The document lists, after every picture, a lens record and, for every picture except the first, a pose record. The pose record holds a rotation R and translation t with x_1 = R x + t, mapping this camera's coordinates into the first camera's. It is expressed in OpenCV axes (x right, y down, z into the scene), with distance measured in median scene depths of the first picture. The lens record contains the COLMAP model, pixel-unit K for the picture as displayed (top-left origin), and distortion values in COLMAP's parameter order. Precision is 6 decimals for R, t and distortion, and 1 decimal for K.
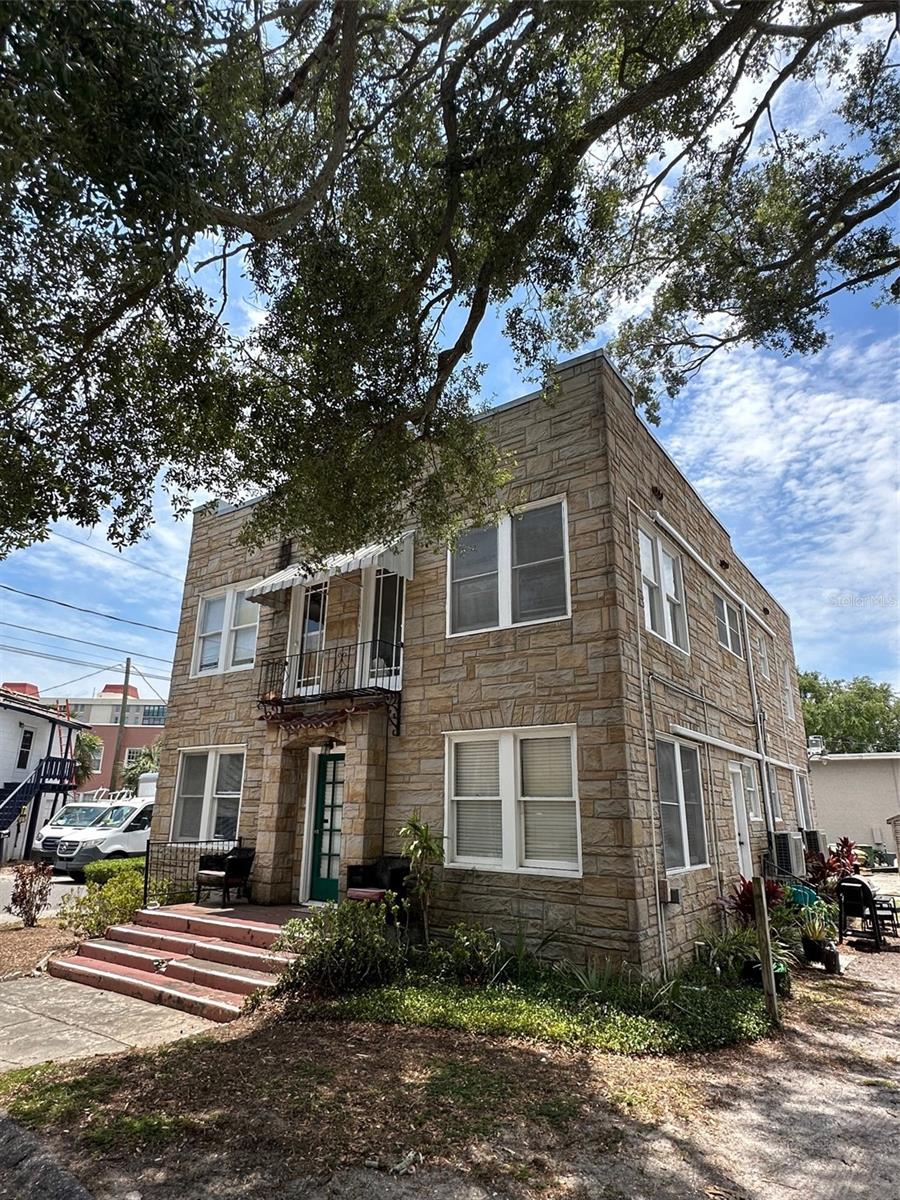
lens RADIAL K [[671.9, 0, 455.9], [0, 671.9, 606.0], [0, 0, 1]] dist [0.001749, 0.001058]
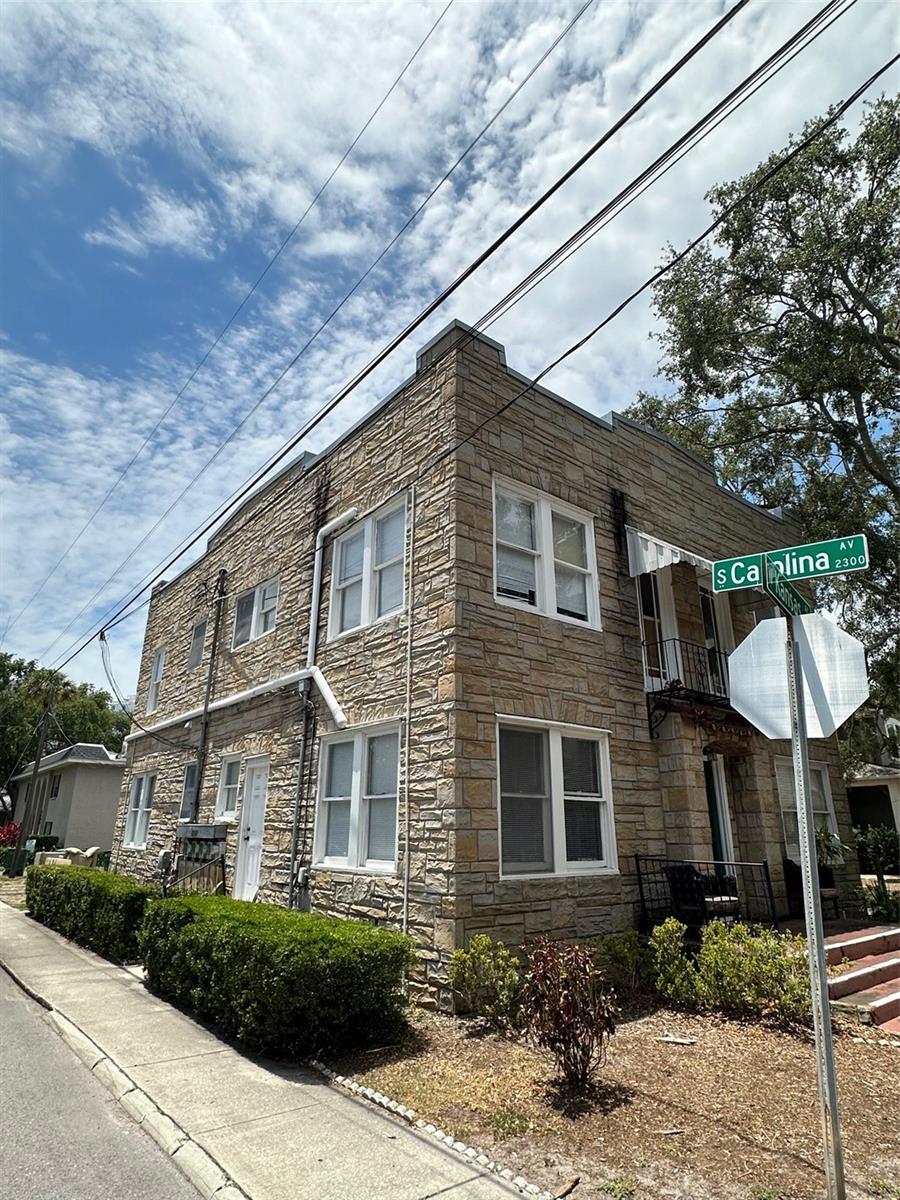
lens RADIAL K [[671.9, 0, 447.4], [0, 671.9, 594.3], [0, 0, 1]] dist [0.001749, 0.001058]
pose [[0.279878, 0.299469, 0.912133, -1.318222], [-0.287996, 0.932535, -0.217798, 0.335543], [-0.915820, -0.201734, 0.347242, 1.122895]]
